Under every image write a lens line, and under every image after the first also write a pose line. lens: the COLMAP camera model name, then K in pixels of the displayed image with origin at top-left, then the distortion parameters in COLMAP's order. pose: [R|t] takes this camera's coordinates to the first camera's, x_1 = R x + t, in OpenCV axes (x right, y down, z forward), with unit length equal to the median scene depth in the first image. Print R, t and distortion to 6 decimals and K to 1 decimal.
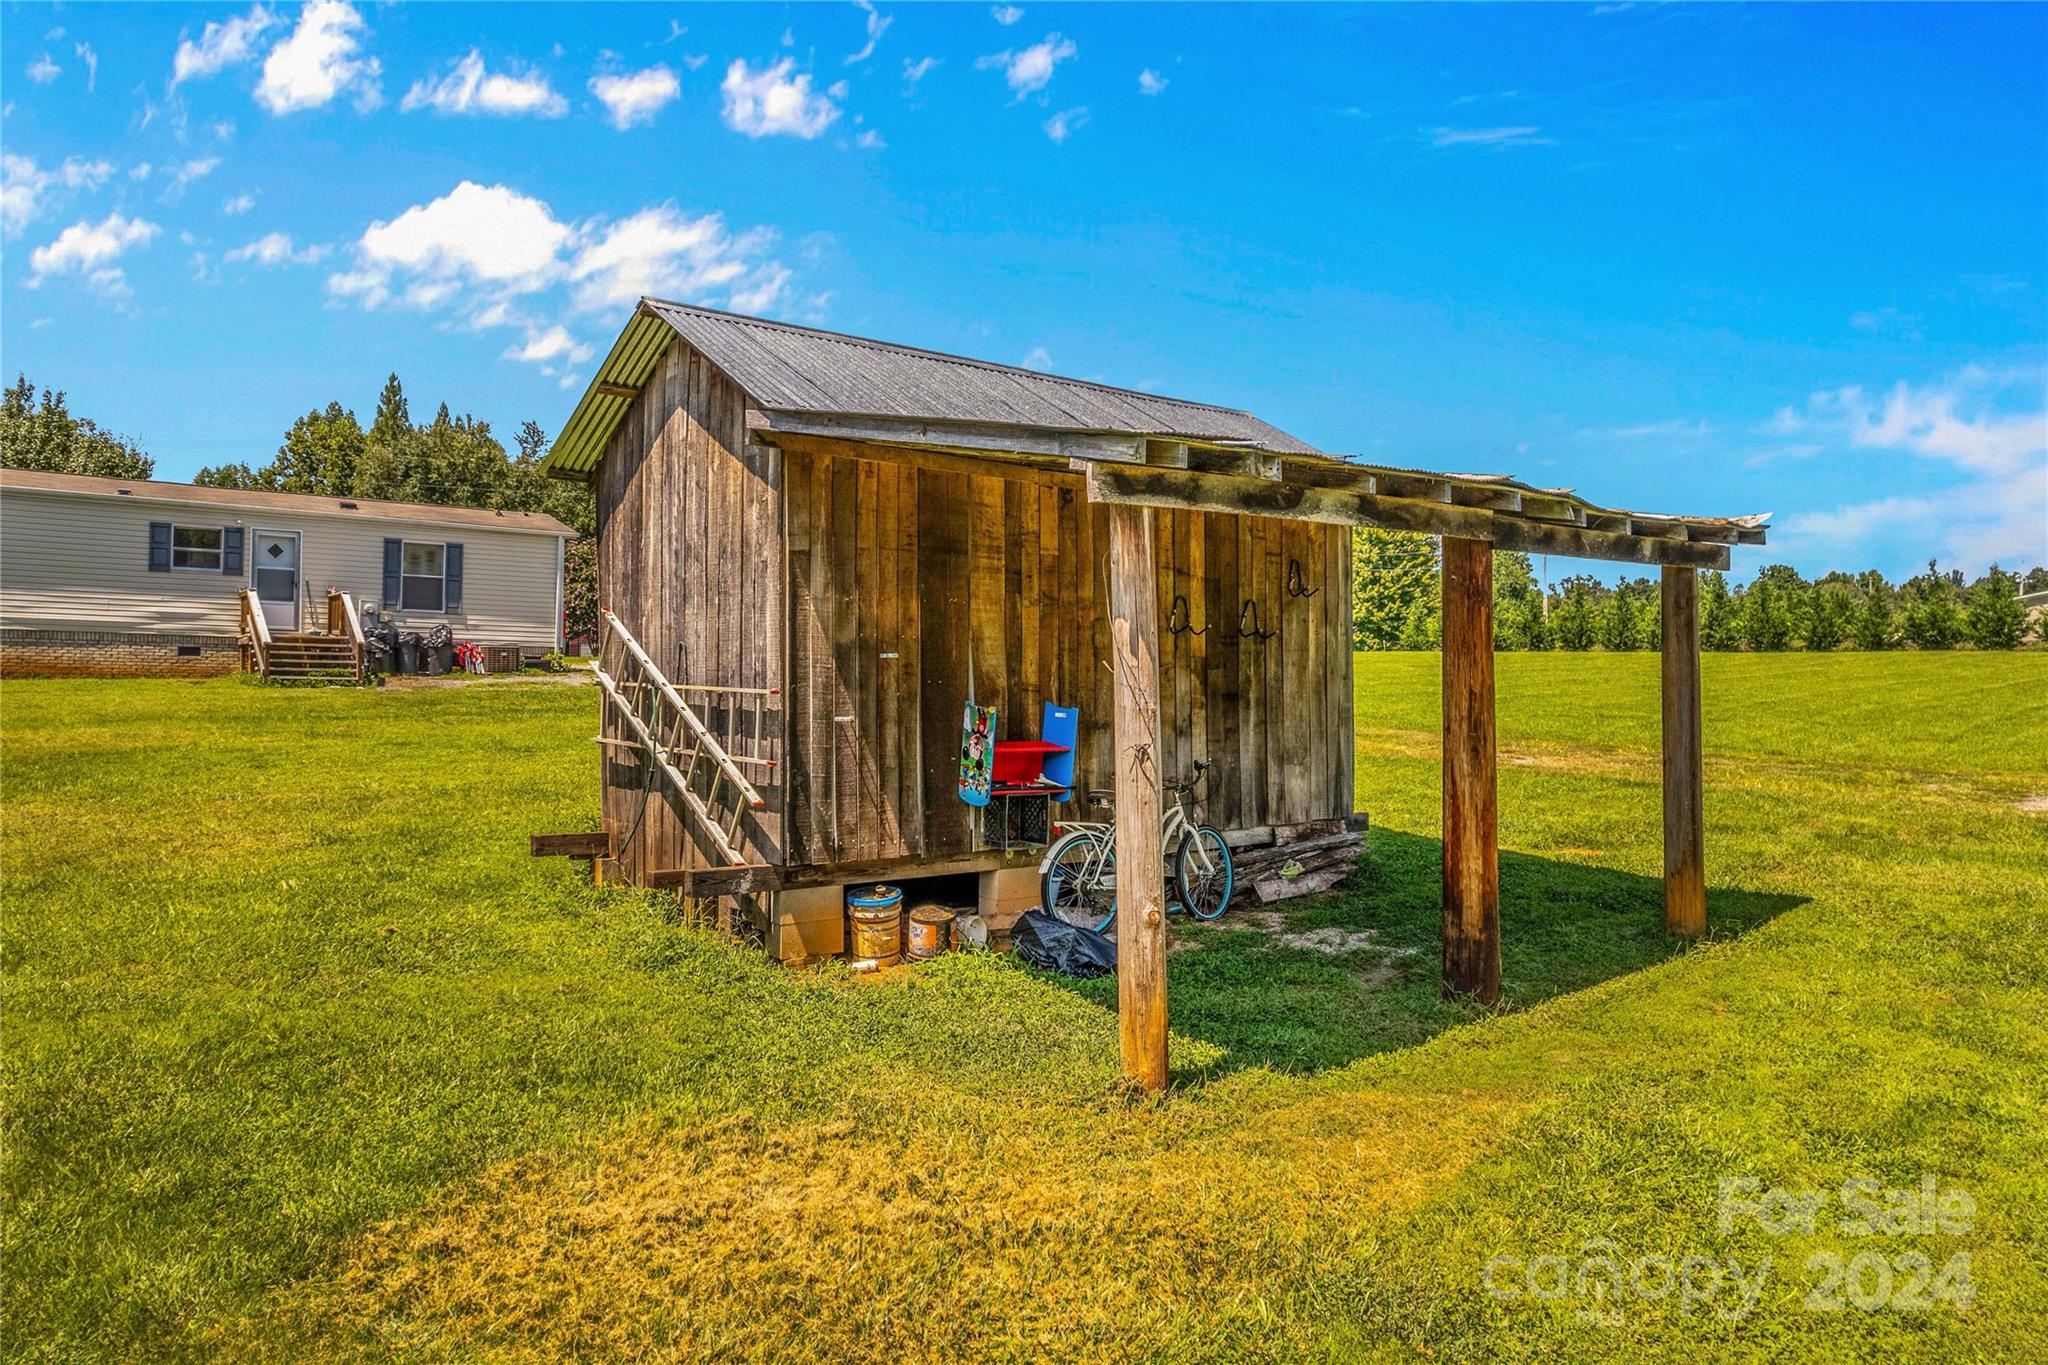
lens RADIAL K [[1396.3, 0, 983.0], [0, 1396.3, 674.4], [0, 0, 1]] dist [-0.003208, -0.002032]
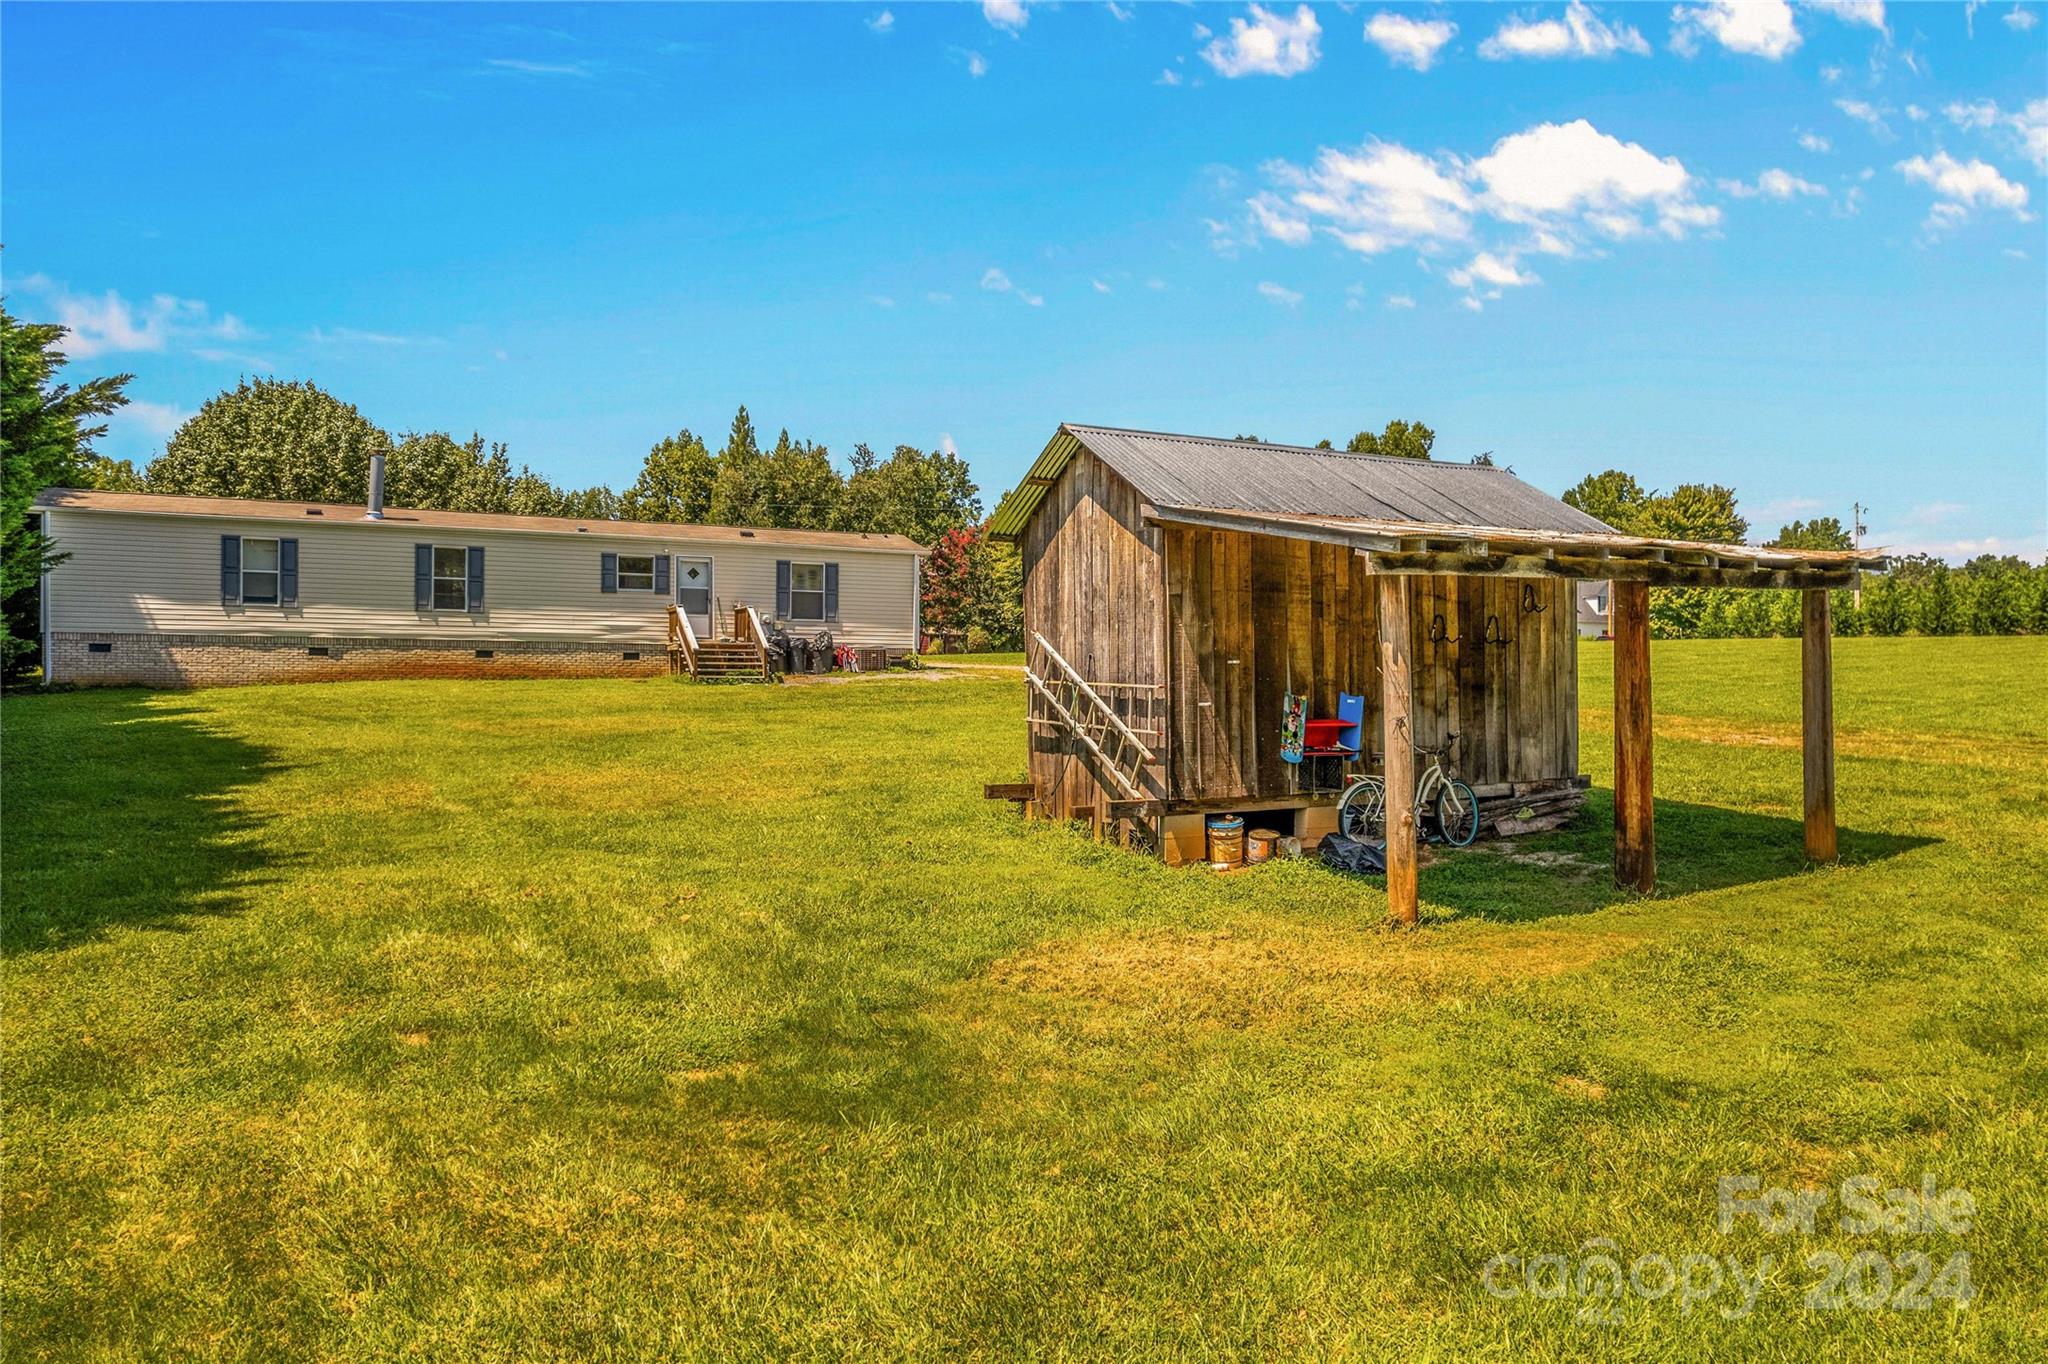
lens RADIAL K [[1391.8, 0, 1016.8], [0, 1391.8, 692.5], [0, 0, 1]] dist [-0.042555, 0.001423]
pose [[0.983580, -0.007062, -0.180335, -0.024573], [0.010519, 0.999779, 0.018220, -0.009217], [0.180167, -0.019818, 0.983436, -0.455699]]
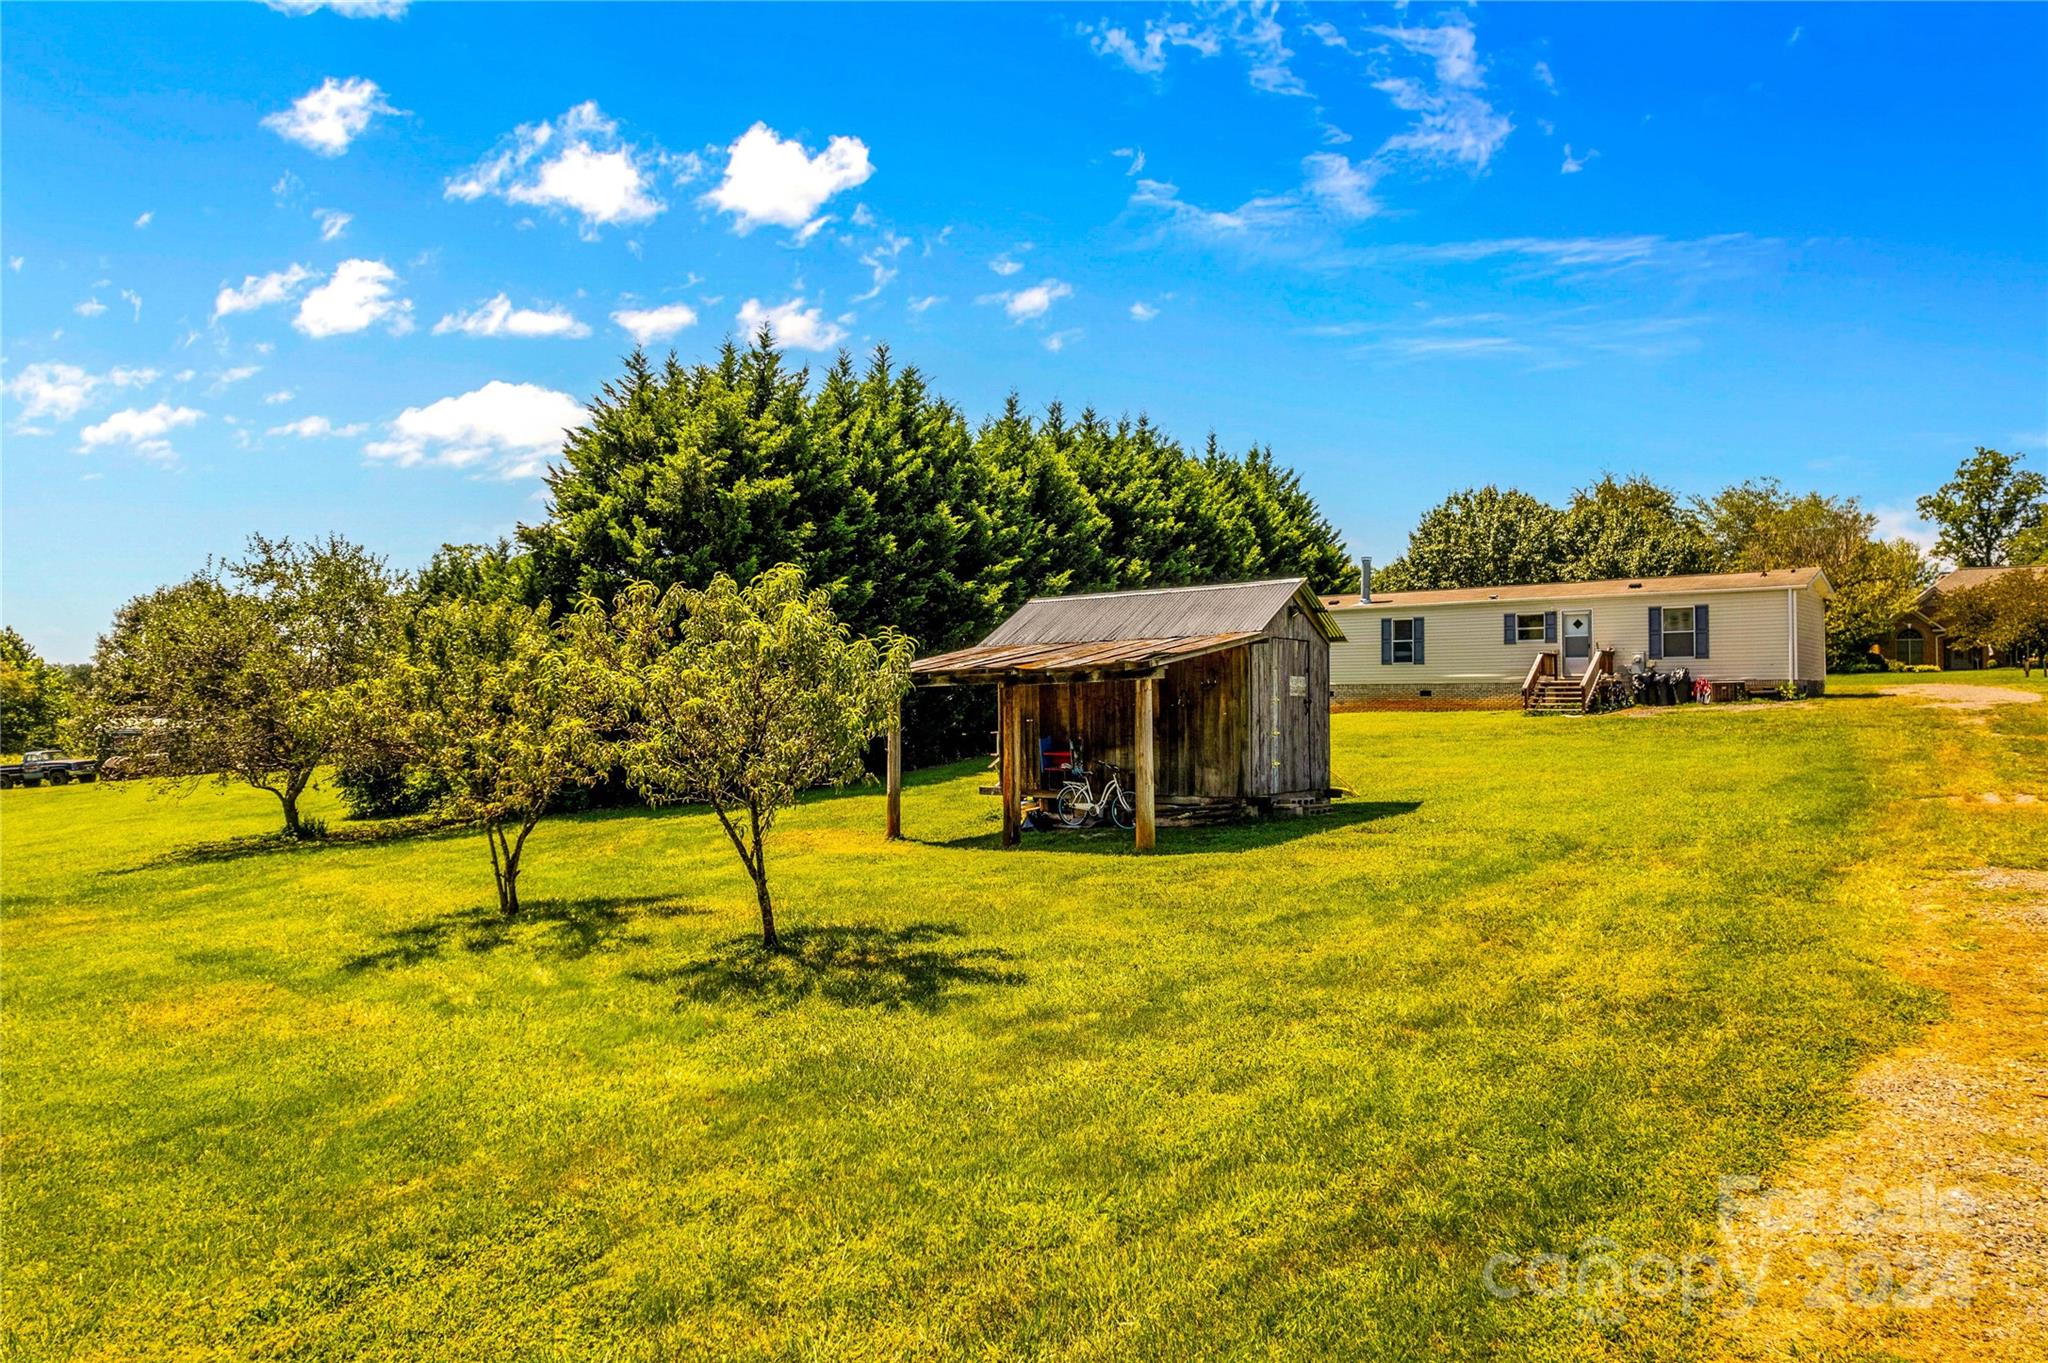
lens RADIAL K [[1363.3, 0, 1024.0], [0, 1363.3, 681.5], [0, 0, 1]] dist [-0.000446, 0.001272]
pose [[0.200281, -0.023924, -0.979446, 2.464082], [0.023044, 0.999540, -0.019702, -0.034845], [0.979467, -0.018625, 0.200741, 0.374120]]
